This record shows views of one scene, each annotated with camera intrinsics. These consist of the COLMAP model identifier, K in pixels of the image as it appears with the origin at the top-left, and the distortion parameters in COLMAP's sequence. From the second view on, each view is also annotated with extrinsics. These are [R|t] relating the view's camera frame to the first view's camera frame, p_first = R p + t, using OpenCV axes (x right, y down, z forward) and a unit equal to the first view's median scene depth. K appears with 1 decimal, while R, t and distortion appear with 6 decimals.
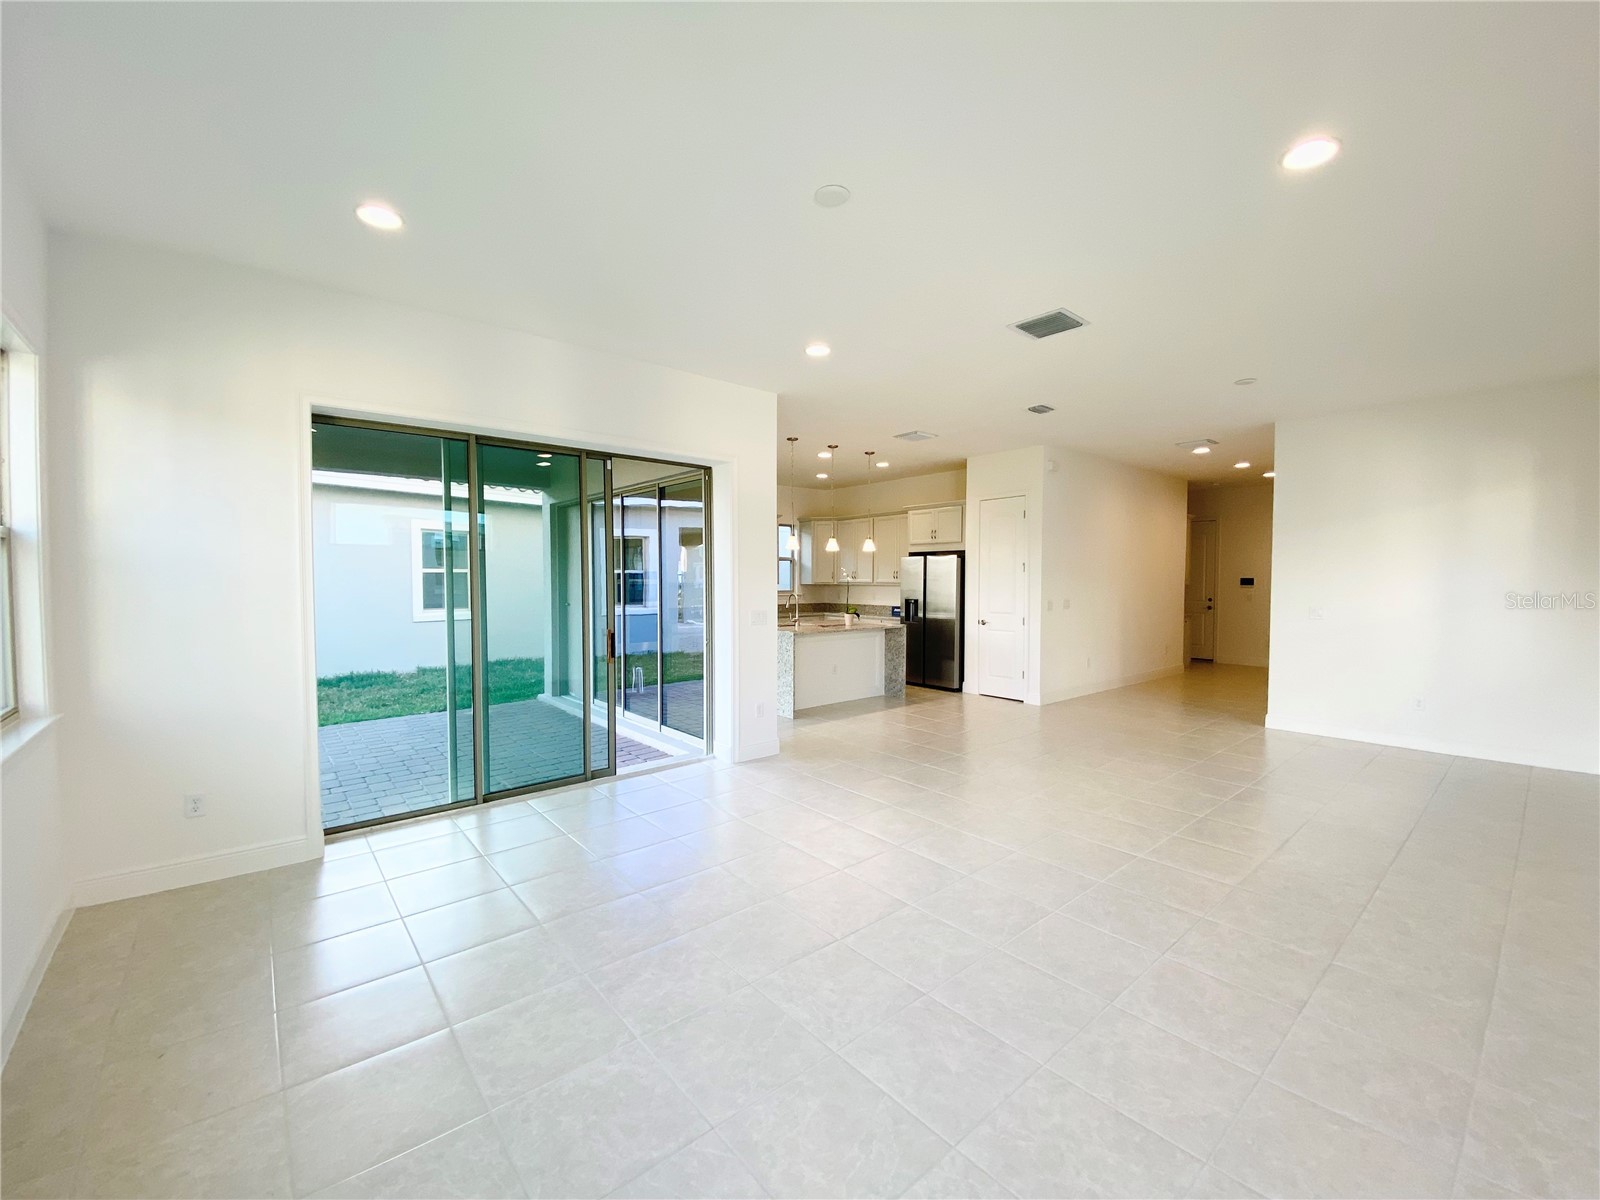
lens RADIAL K [[649.3, 0, 796.9], [0, 649.3, 601.9], [0, 0, 1]] dist [0.010355, -0.006204]
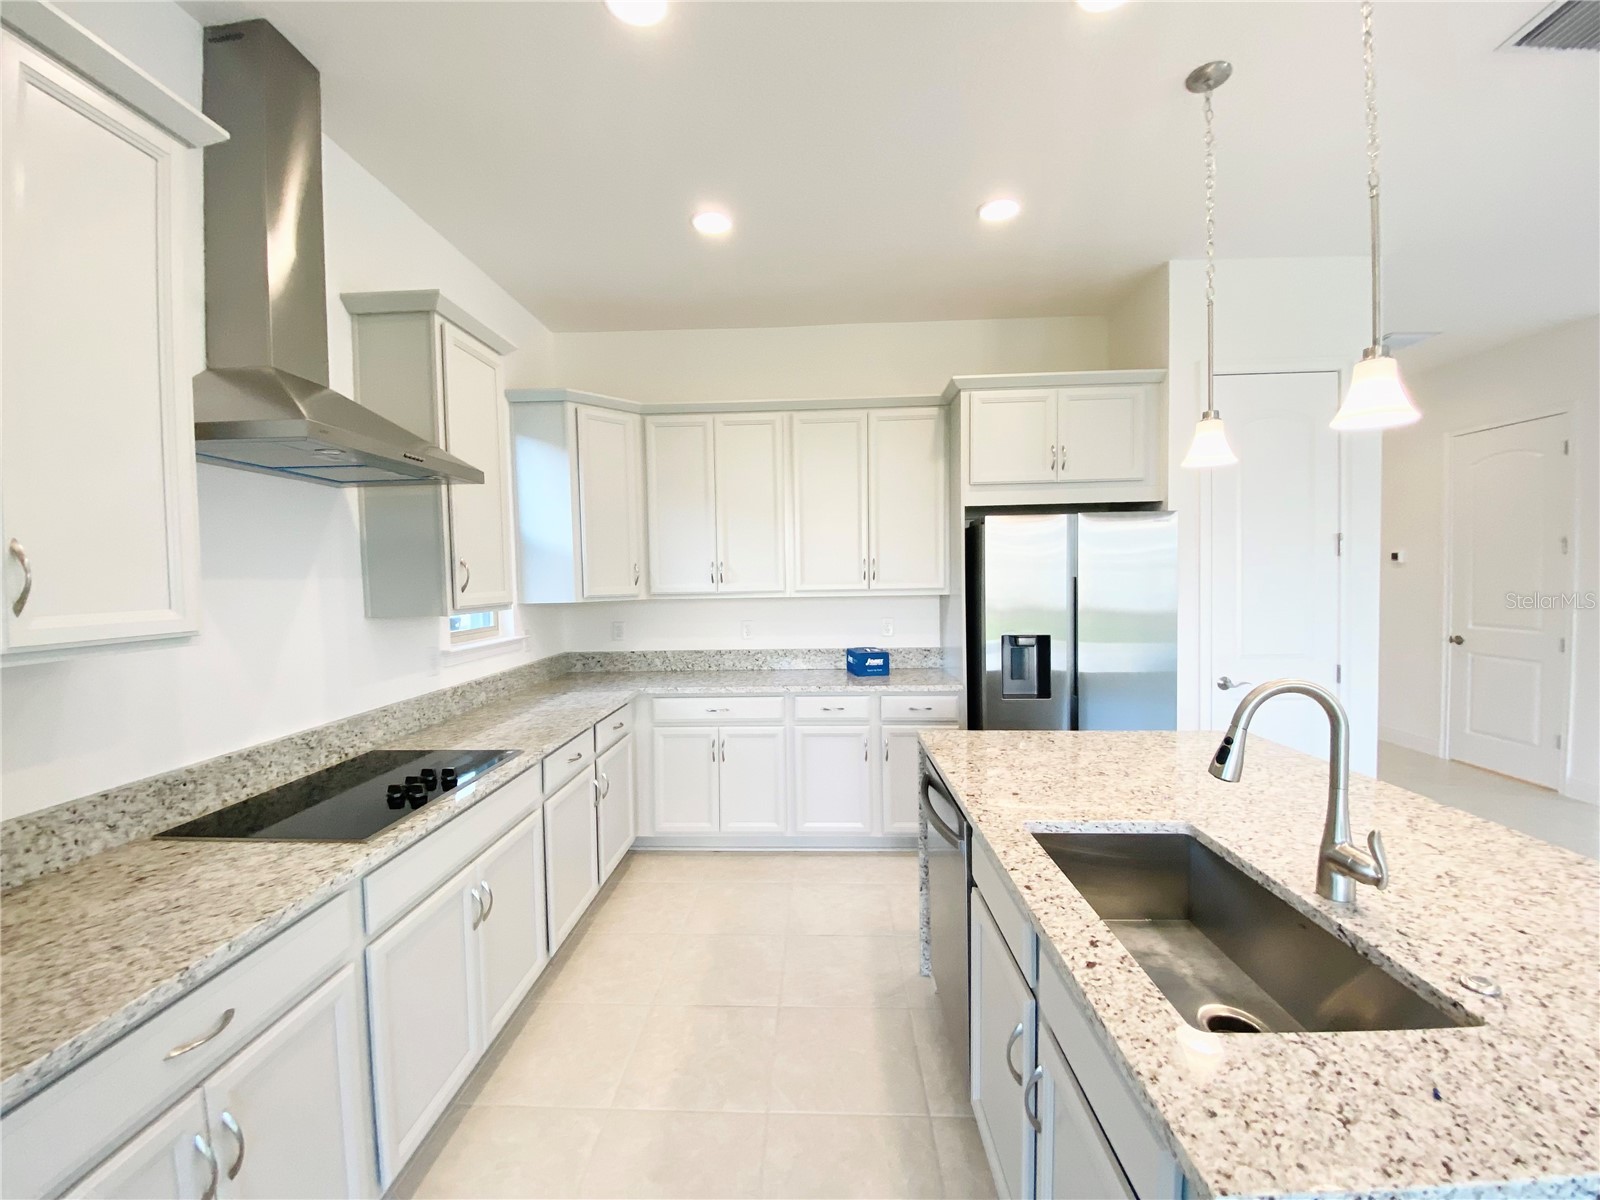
lens RADIAL K [[649.3, 0, 800.9], [0, 649.3, 605.1], [0, 0, 1]] dist [0.010355, -0.006204]
pose [[0.677122, -0.054020, 0.733886, -0.172559], [0.047810, 0.998424, 0.029381, -0.038420], [-0.734316, 0.015192, 0.678637, 0.884145]]
